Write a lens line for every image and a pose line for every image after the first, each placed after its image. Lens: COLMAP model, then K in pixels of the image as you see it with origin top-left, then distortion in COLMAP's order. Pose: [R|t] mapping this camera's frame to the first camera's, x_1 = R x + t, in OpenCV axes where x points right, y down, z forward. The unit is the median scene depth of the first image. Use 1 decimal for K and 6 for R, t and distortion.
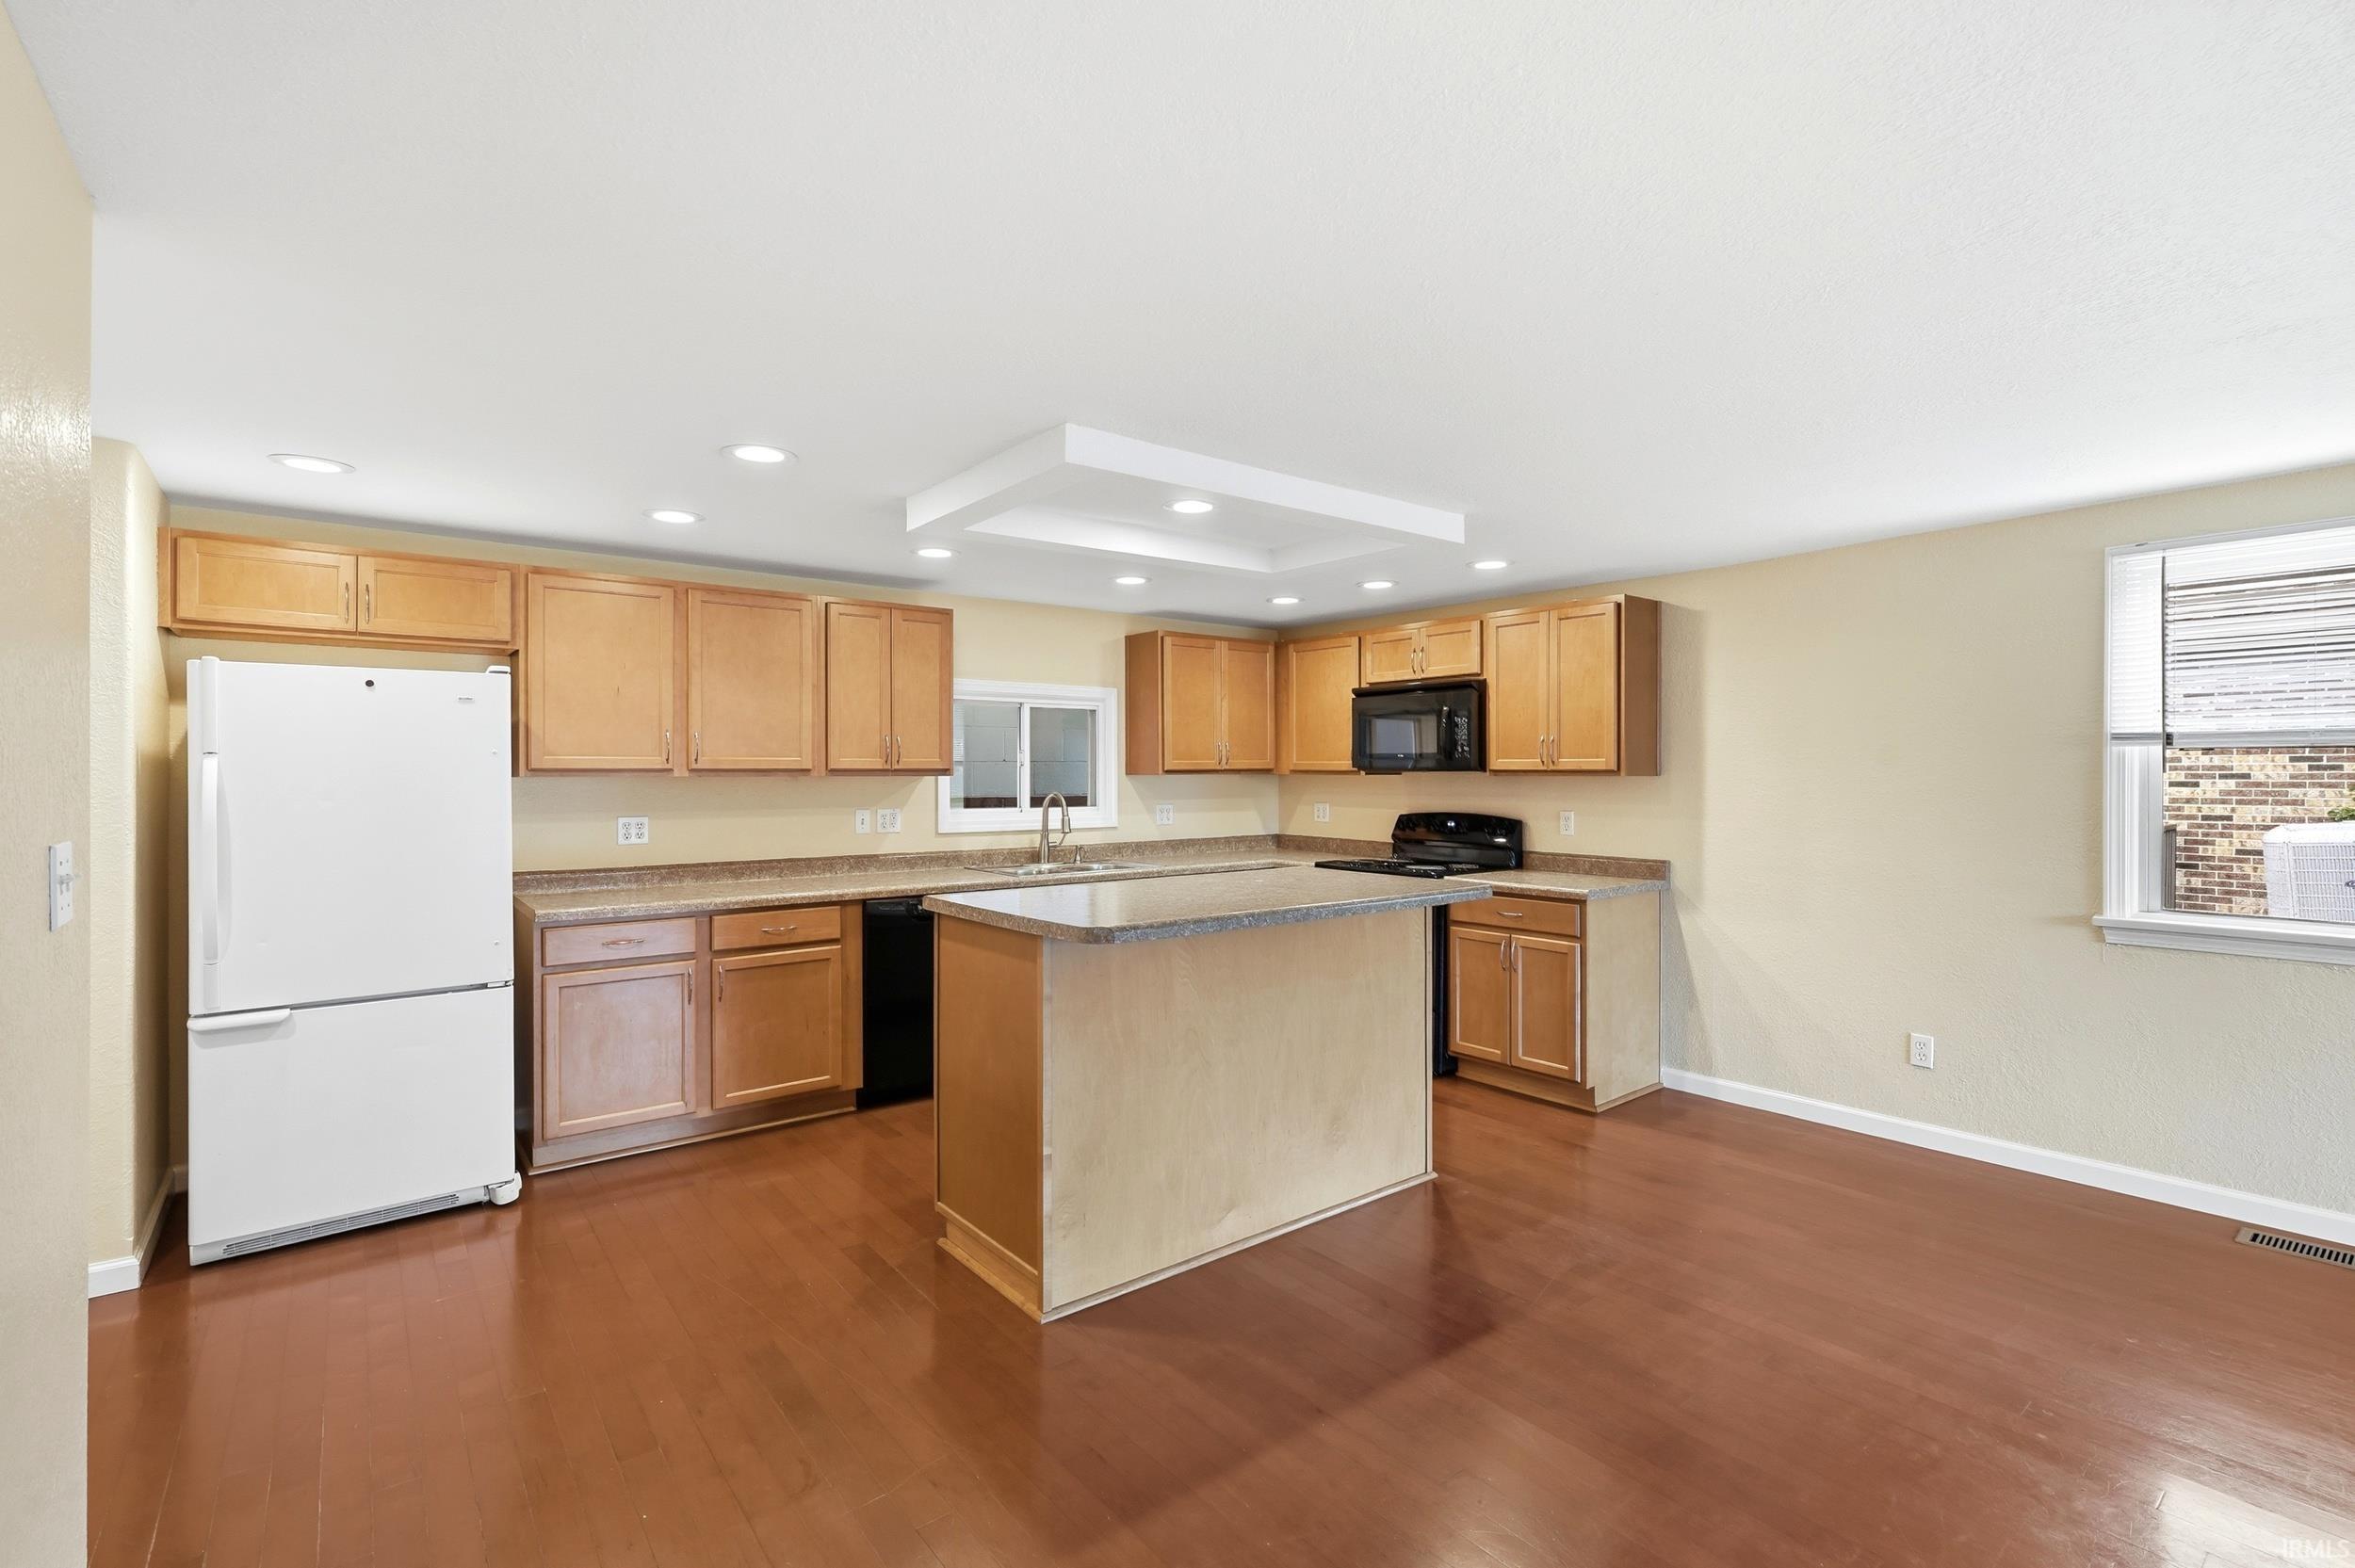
lens RADIAL K [[1061.3, 0, 1186.4], [0, 1061.3, 767.9], [0, 0, 1]] dist [0.006360, 0.000227]
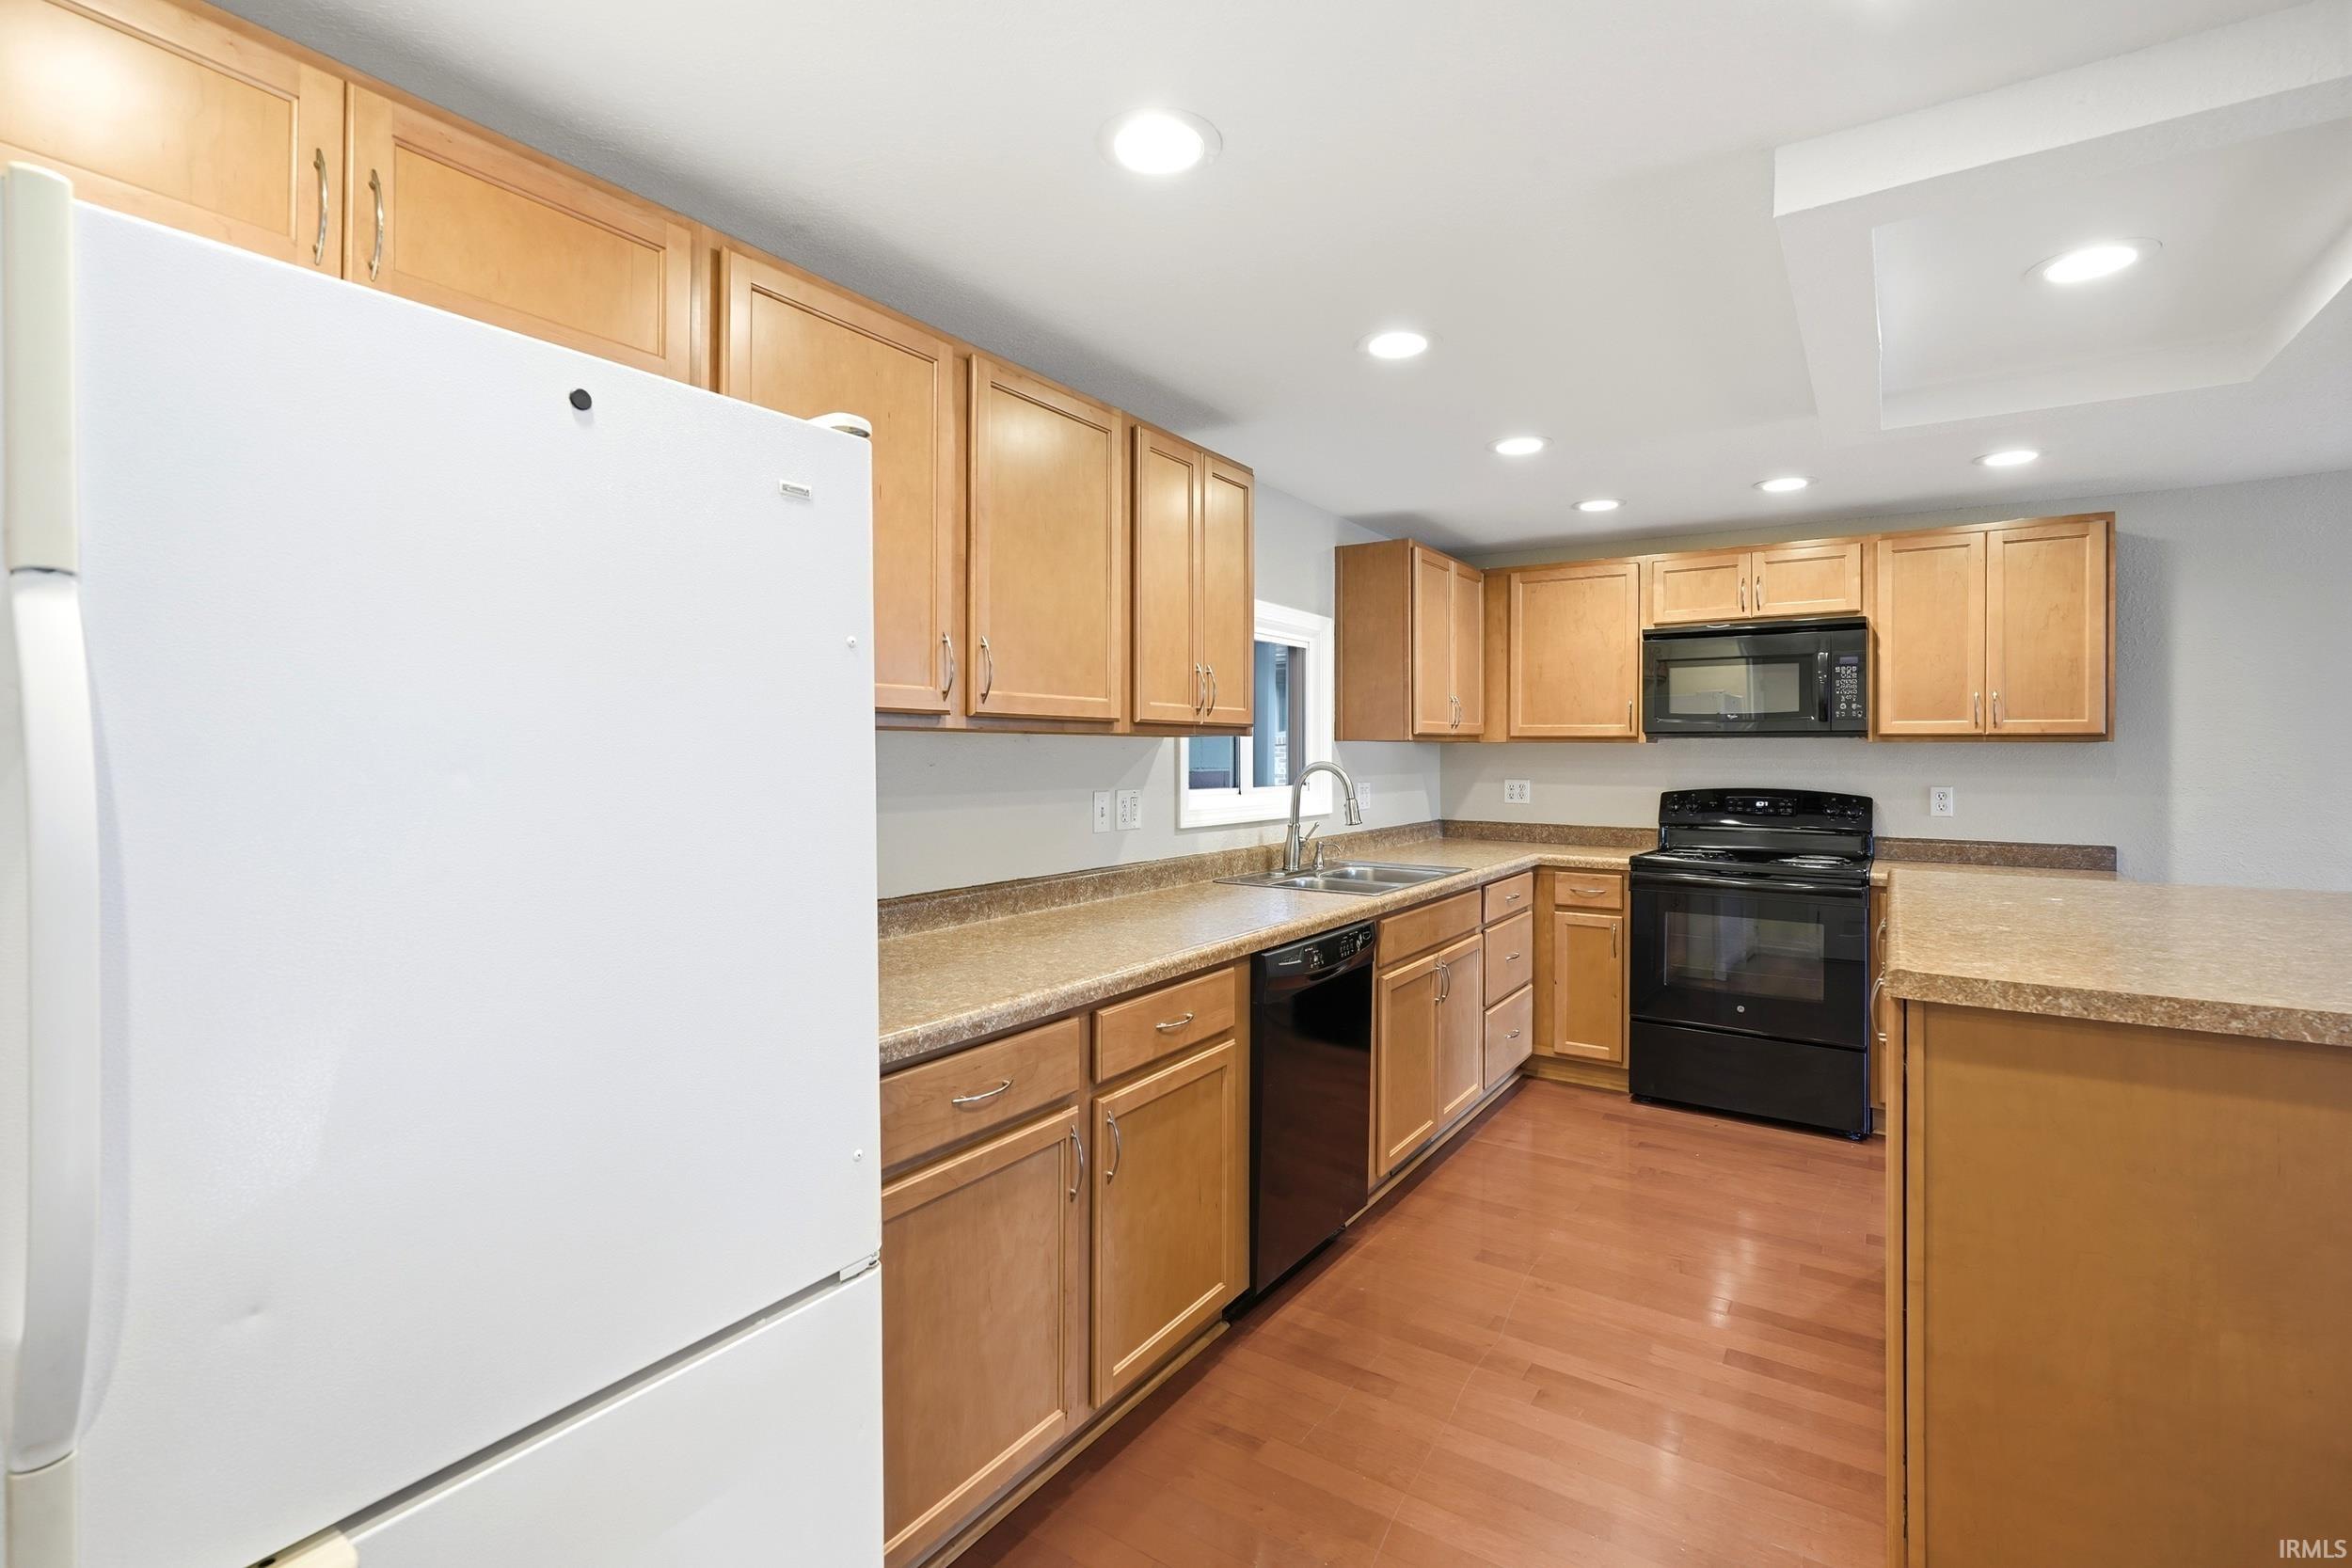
lens RADIAL K [[1059.7, 0, 1178.8], [0, 1059.7, 740.8], [0, 0, 1]] dist [0.001086, 0.000220]
pose [[0.951916, 0.006077, 0.306299, -0.493266], [-0.003955, 0.999964, -0.007549, 0.016395], [-0.306333, 0.005975, 0.951906, 0.460910]]
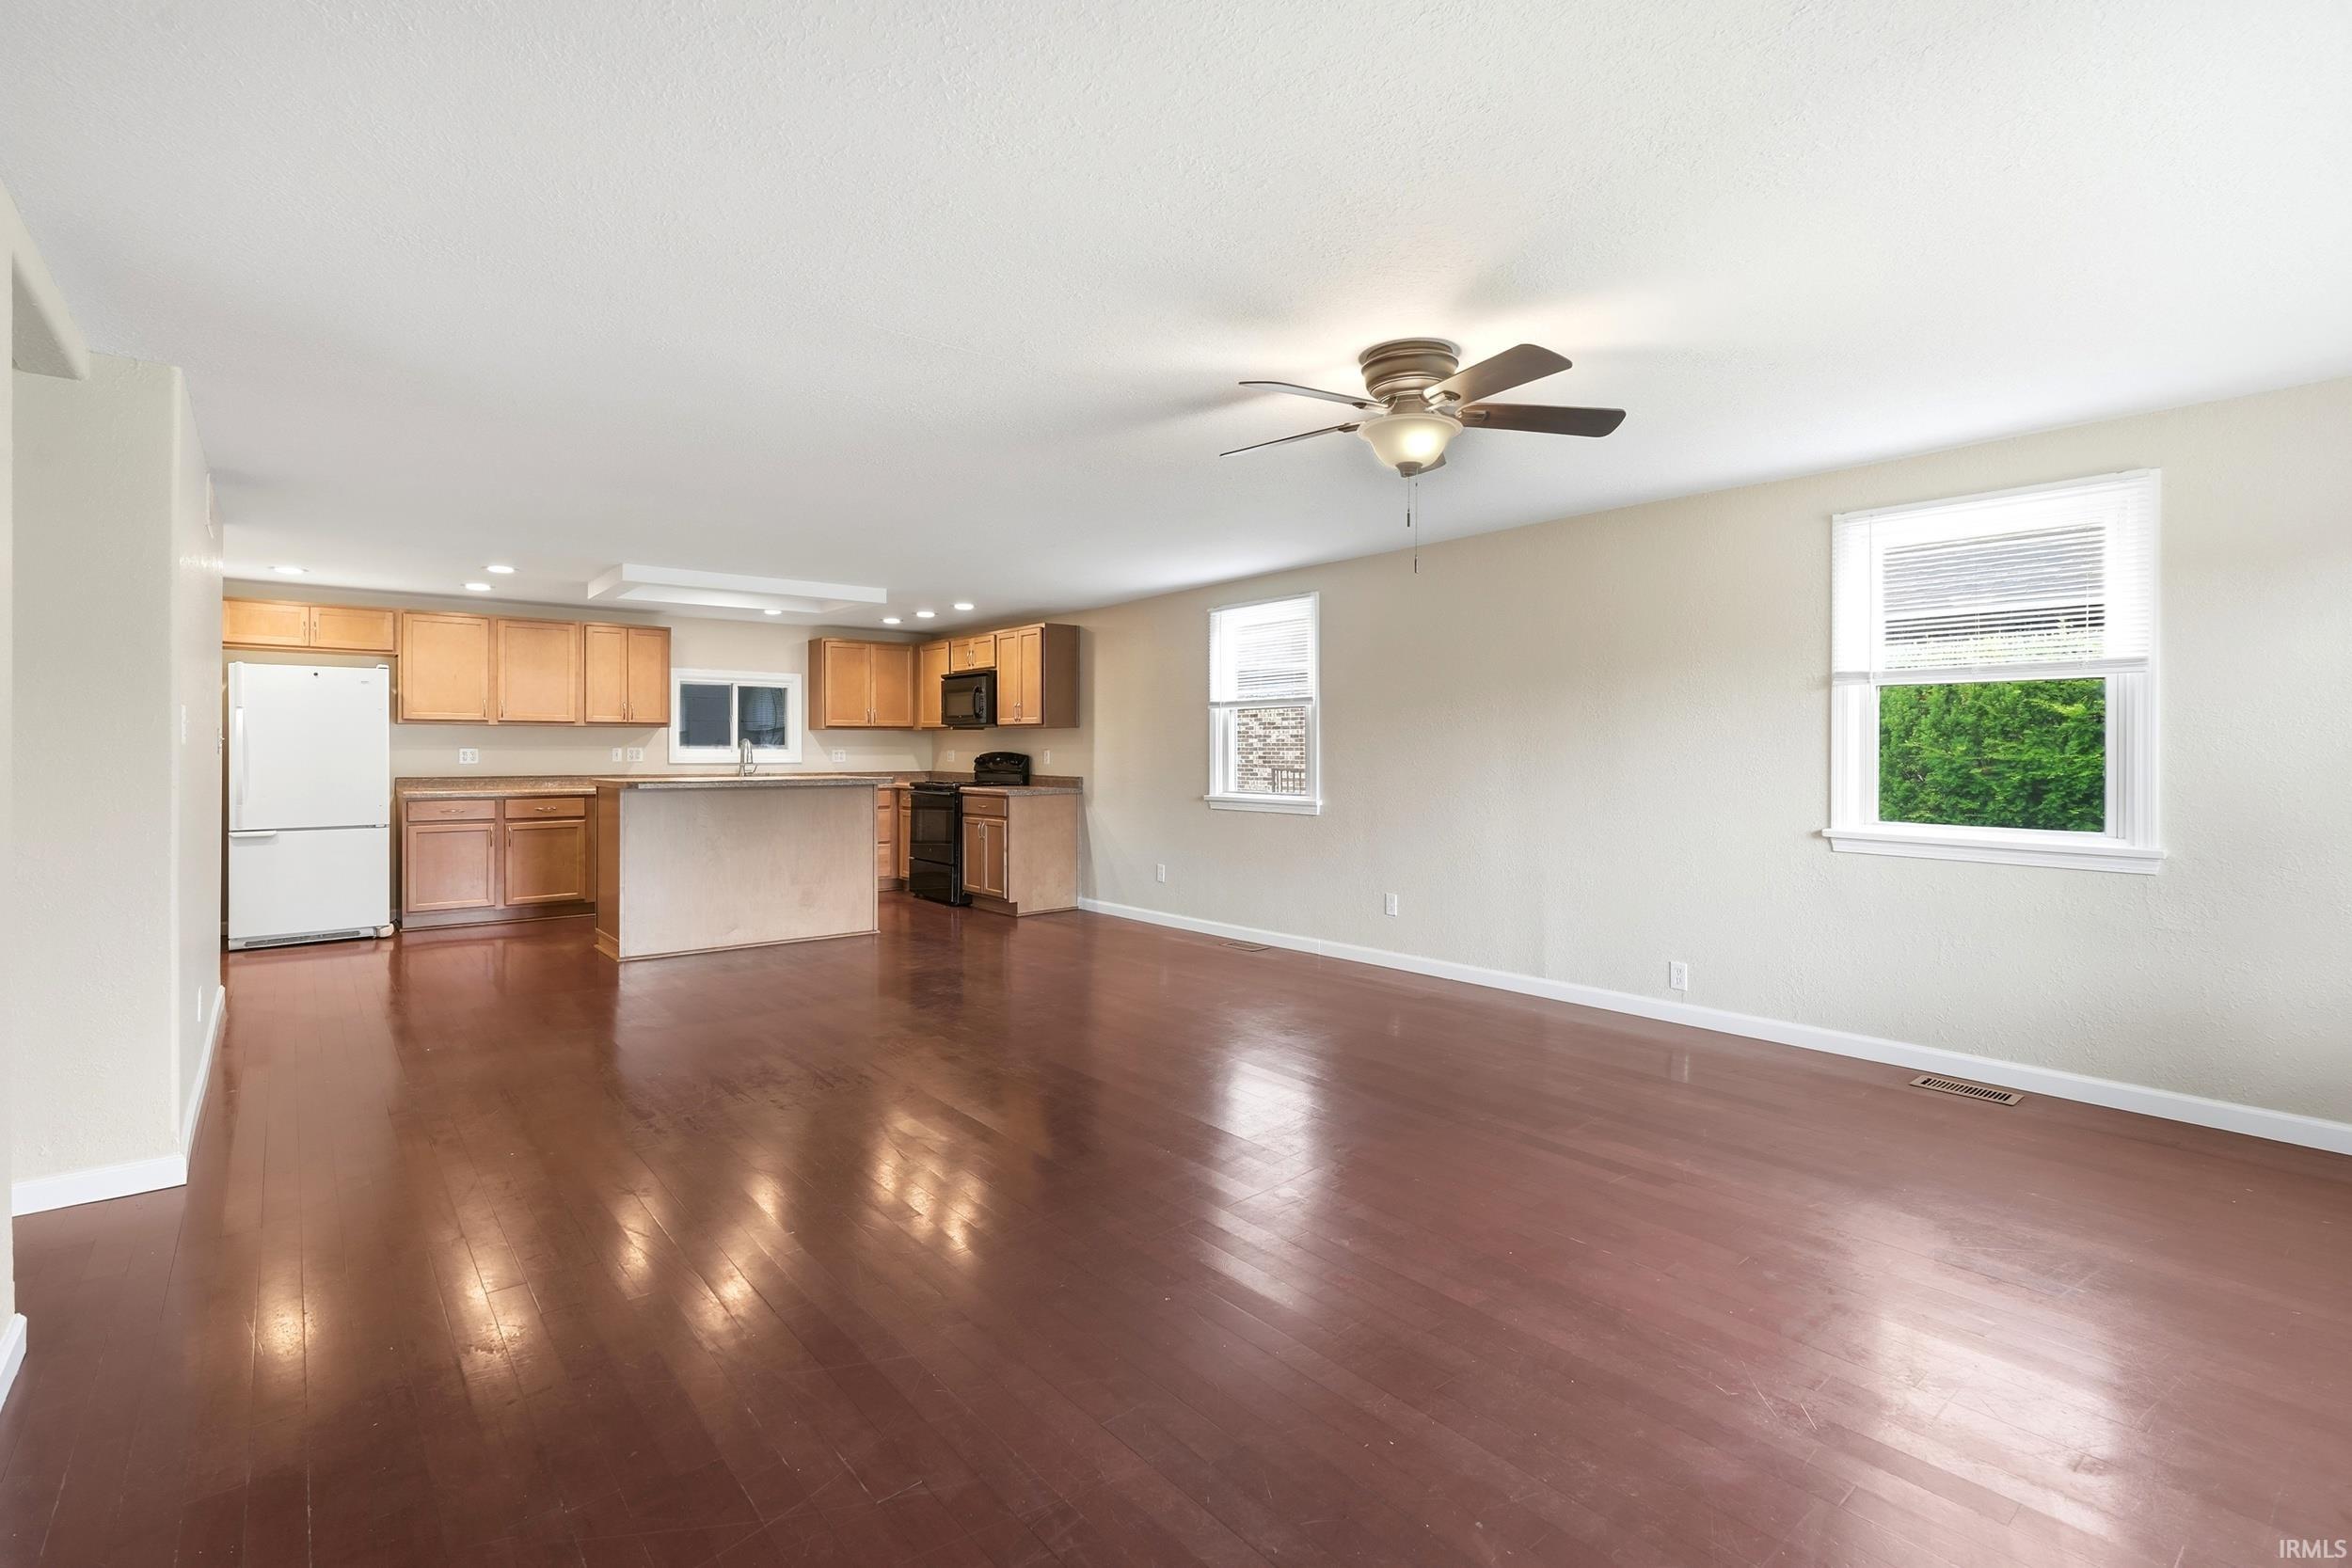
lens RADIAL K [[1091.4, 0, 1172.7], [0, 1091.4, 744.0], [0, 0, 1]] dist [0.011908, 0.000436]
pose [[0.999968, 0.002624, 0.007518, 0.607508], [-0.002612, 0.999995, -0.001499, 0.037506], [-0.007522, 0.001479, 0.999971, -0.791004]]
